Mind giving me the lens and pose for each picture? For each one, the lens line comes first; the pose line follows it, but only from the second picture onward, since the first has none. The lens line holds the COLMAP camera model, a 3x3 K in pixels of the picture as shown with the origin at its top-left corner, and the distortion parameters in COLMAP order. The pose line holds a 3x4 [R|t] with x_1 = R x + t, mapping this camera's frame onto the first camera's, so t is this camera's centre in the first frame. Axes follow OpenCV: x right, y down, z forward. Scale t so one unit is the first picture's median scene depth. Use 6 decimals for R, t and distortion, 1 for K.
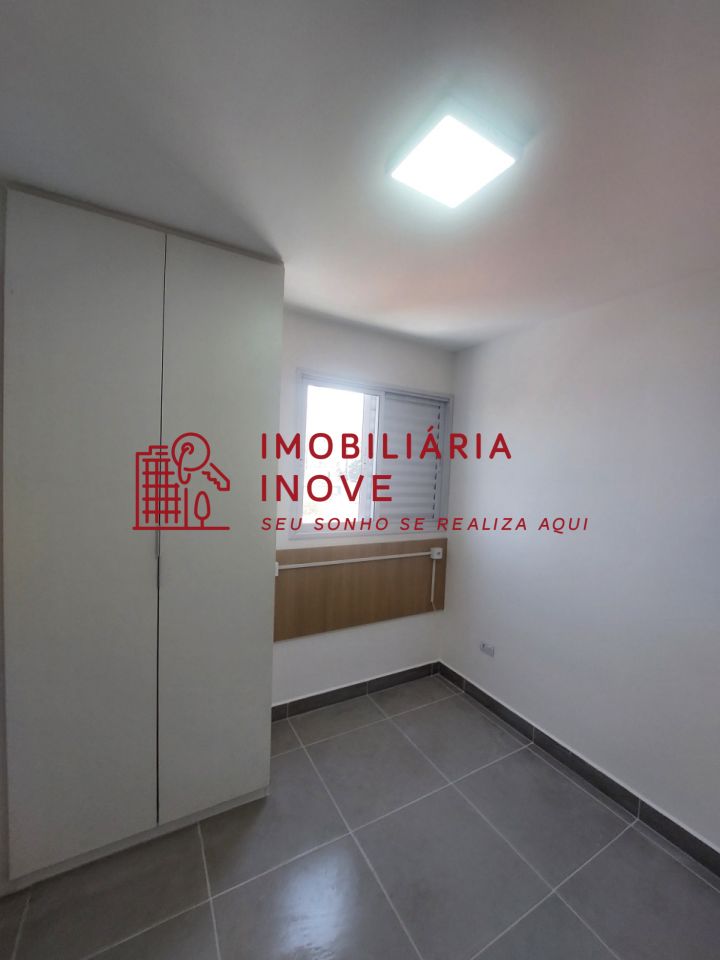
lens RADIAL K [[382.6, 0, 365.3], [0, 382.6, 482.4], [0, 0, 1]] dist [-0.024844, 0.000120]
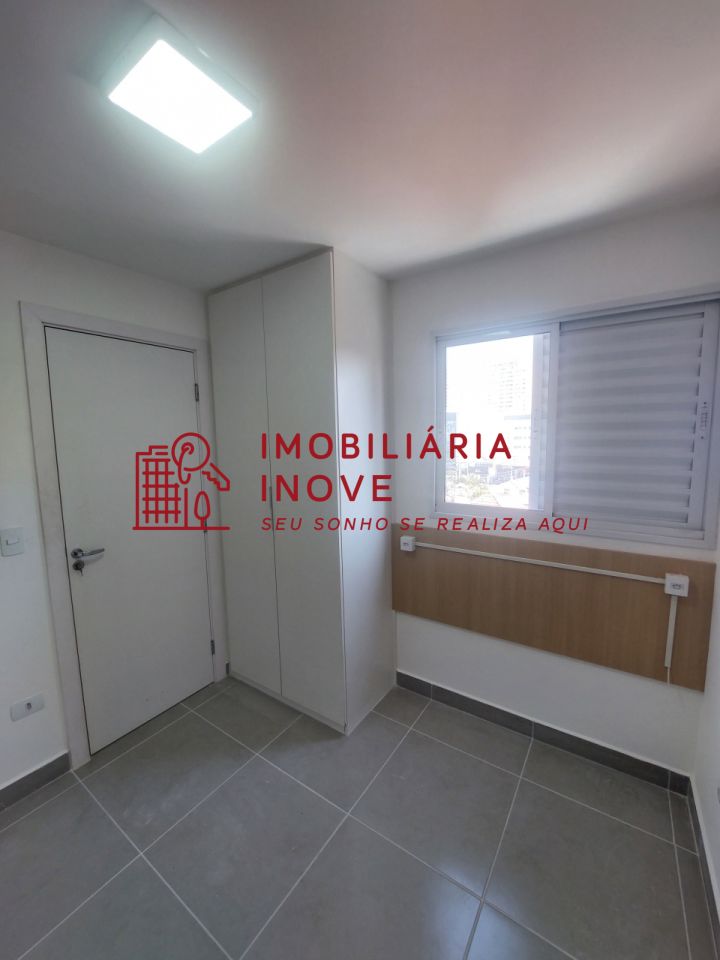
lens RADIAL K [[382.6, 0, 376.0], [0, 382.6, 475.0], [0, 0, 1]] dist [-0.024844, 0.000120]
pose [[0.446542, 0.045009, -0.893630, 0.517880], [0.003389, 0.998642, 0.051991, -0.004811], [0.894756, -0.026245, 0.445783, 0.403921]]
